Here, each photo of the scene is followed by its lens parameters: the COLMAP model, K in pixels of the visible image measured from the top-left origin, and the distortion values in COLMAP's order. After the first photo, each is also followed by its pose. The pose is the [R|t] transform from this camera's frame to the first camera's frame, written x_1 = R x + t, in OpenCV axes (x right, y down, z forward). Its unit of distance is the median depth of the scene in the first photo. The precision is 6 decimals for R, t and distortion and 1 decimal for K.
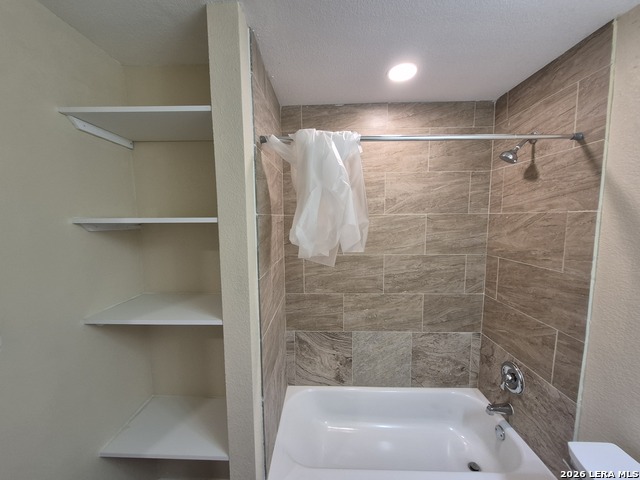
lens RADIAL K [[251.5, 0, 316.4], [0, 251.5, 242.6], [0, 0, 1]] dist [0.003310, -0.000161]
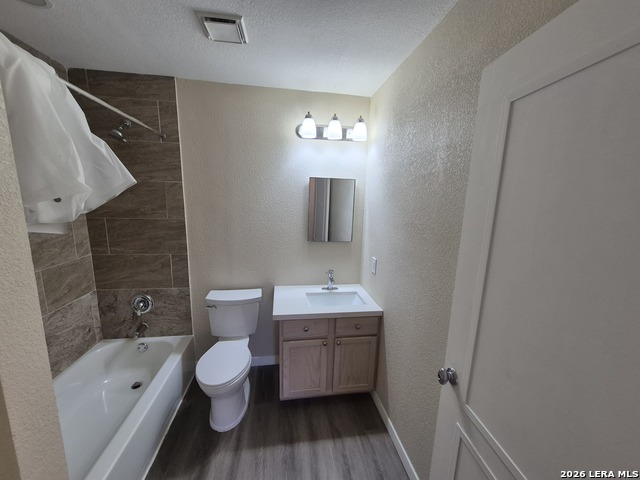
lens RADIAL K [[251.5, 0, 316.4], [0, 251.5, 242.6], [0, 0, 1]] dist [0.003310, -0.000161]
pose [[-0.173933, -0.172680, 0.969499, -0.725487], [0.074342, 0.979394, 0.187780, 0.028136], [-0.981947, 0.104736, -0.157511, 0.279618]]
